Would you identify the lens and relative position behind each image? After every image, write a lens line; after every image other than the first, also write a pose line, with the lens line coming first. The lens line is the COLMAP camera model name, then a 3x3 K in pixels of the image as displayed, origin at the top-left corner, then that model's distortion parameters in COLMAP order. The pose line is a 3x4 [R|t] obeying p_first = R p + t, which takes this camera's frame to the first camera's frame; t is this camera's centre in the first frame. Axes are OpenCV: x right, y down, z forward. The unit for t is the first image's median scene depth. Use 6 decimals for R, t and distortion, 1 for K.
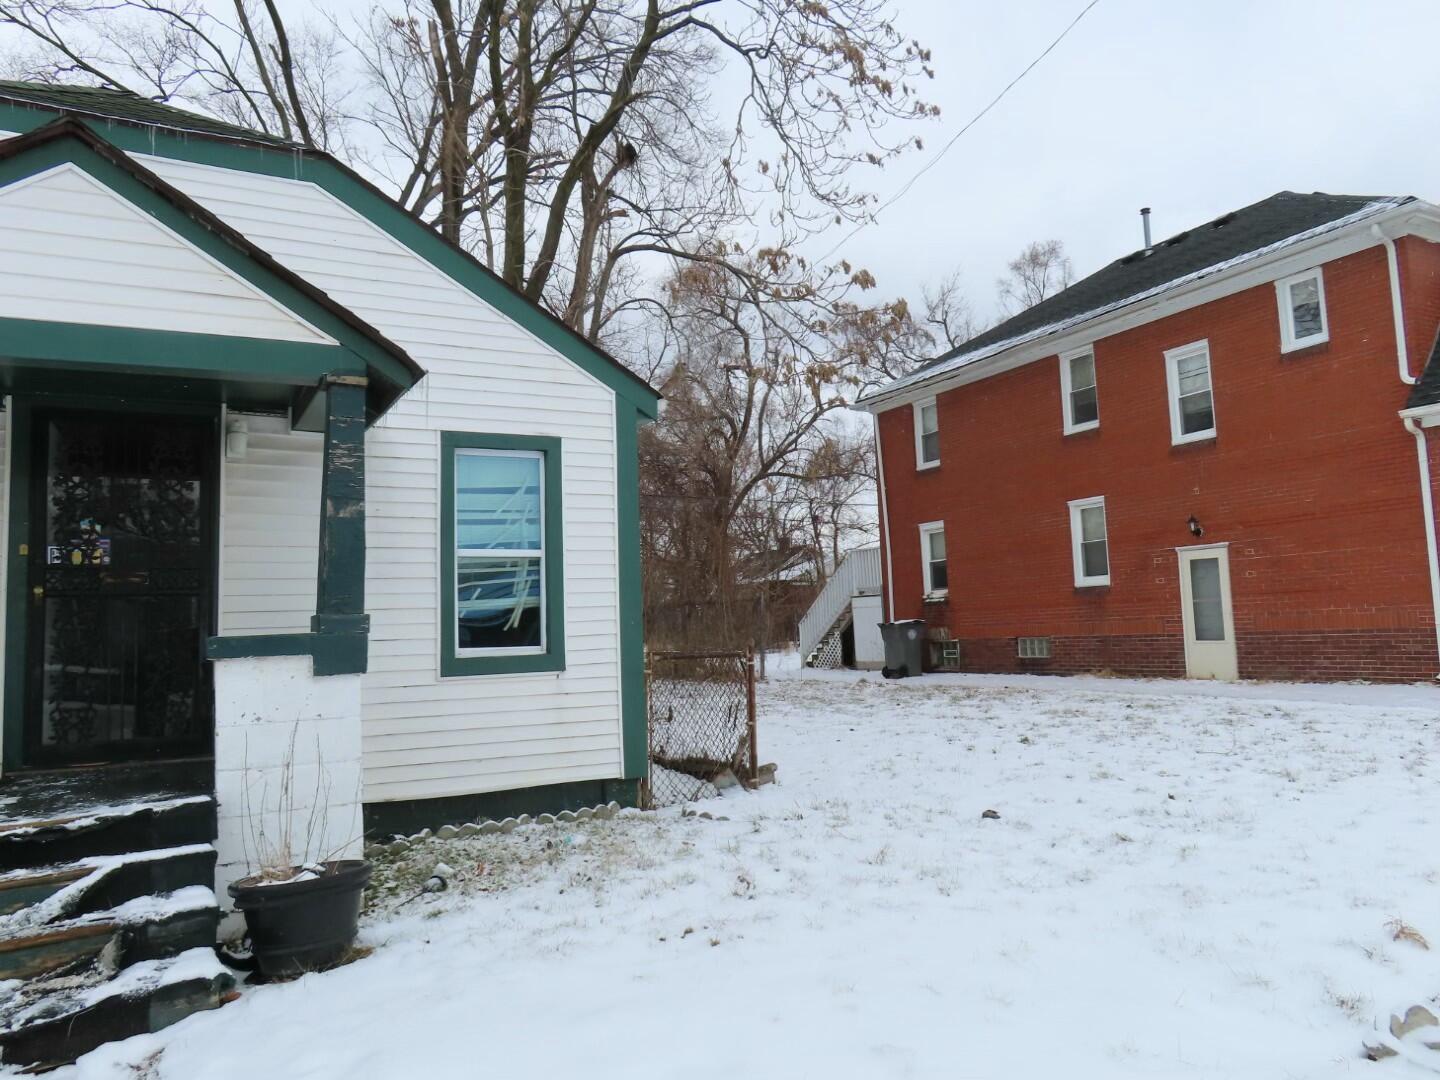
lens RADIAL K [[1032.7, 0, 723.5], [0, 1032.7, 540.0], [0, 0, 1]] dist [-0.008187, 0.005073]
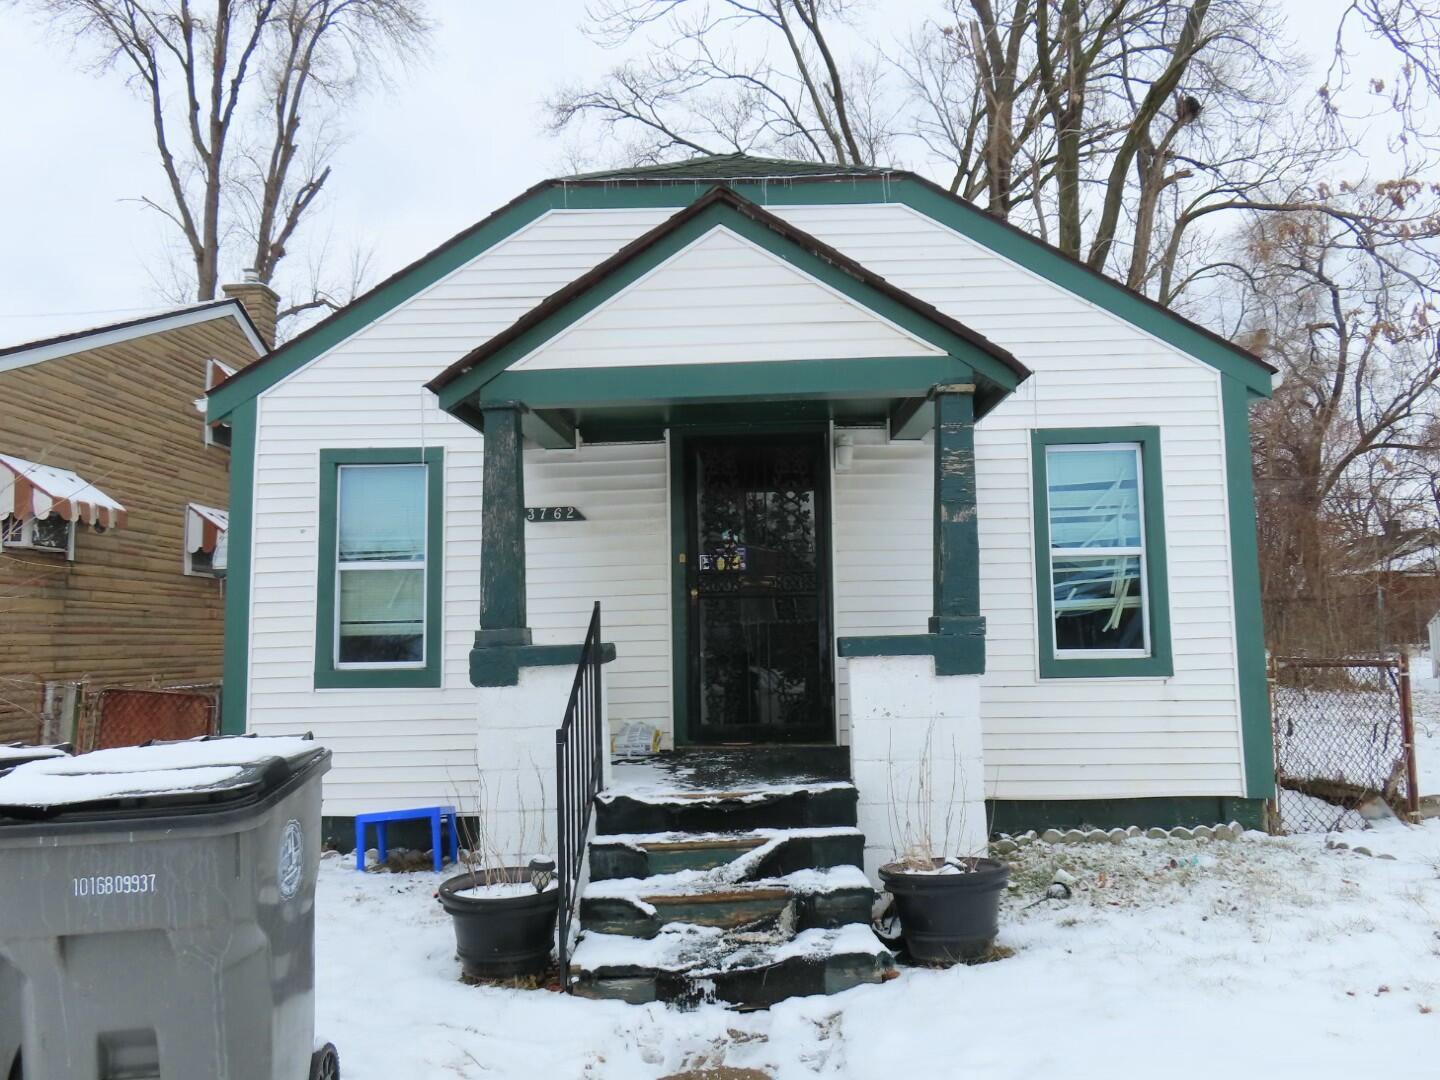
lens RADIAL K [[1032.7, 0, 720.7], [0, 1032.7, 539.8], [0, 0, 1]] dist [-0.008187, 0.005073]
pose [[0.870696, -0.027831, -0.491034, -0.047844], [0.030390, 0.999534, -0.002766, -0.005934], [0.490882, -0.012514, 0.871136, -0.008784]]
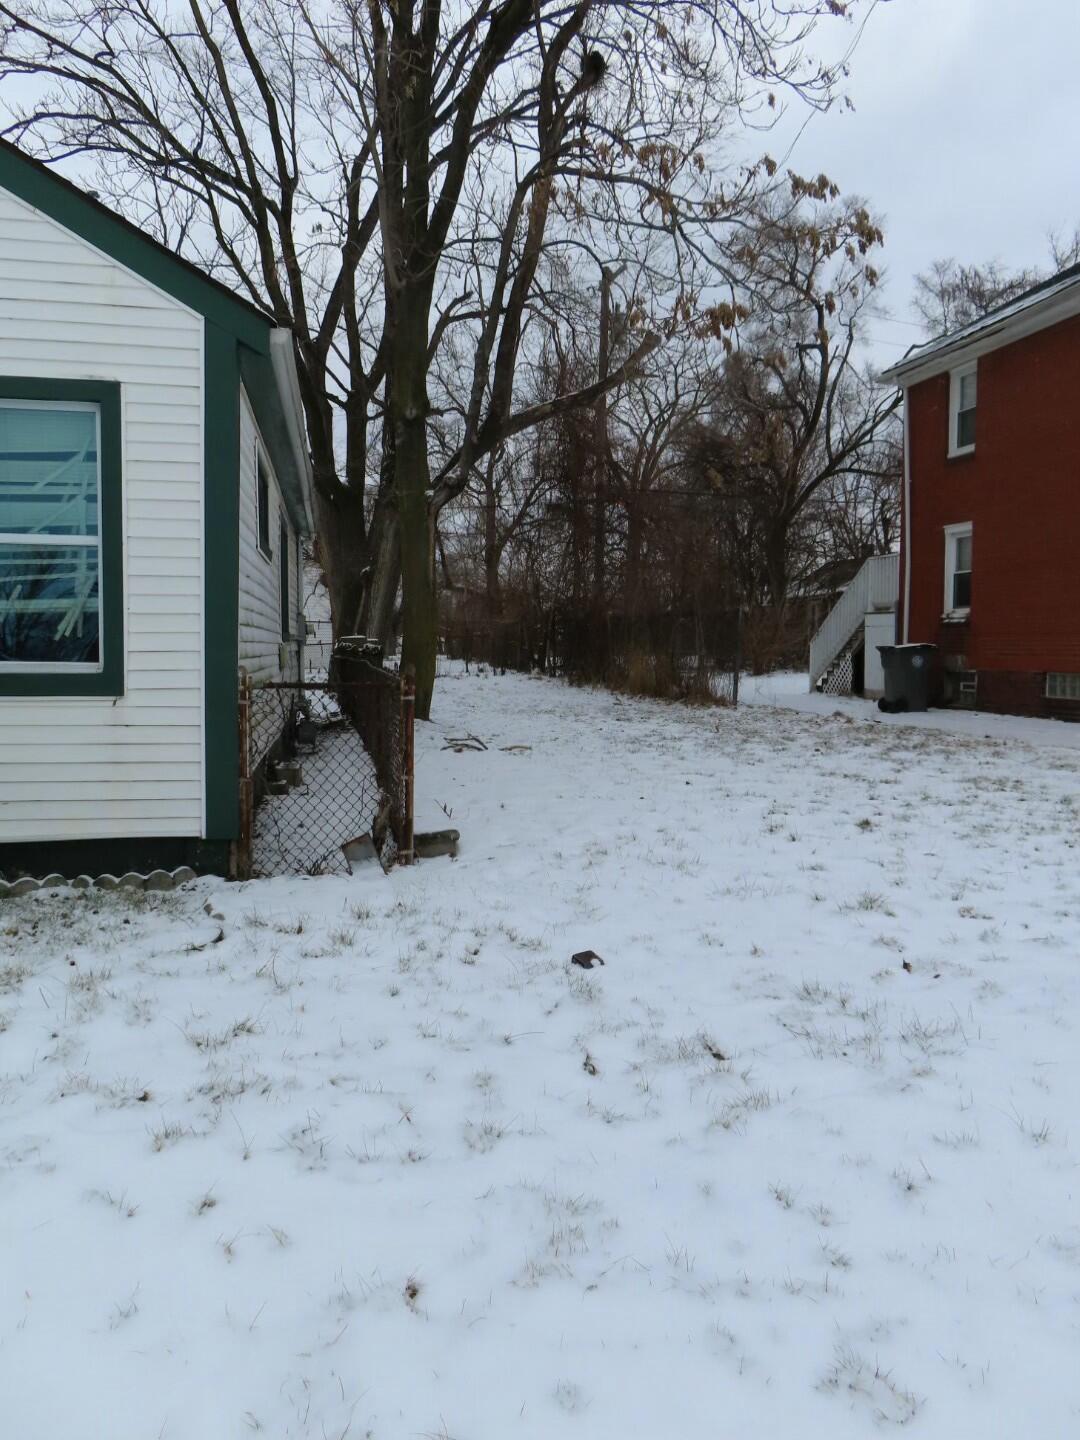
lens RADIAL K [[1032.7, 0, 538.7], [0, 1032.7, 716.9], [0, 0, 1]] dist [-0.008187, 0.005073]
pose [[0.958028, 0.063526, -0.279546, 0.351448], [-0.016846, 0.985929, 0.166316, 0.008959], [0.286178, -0.154626, 0.945618, 0.354735]]
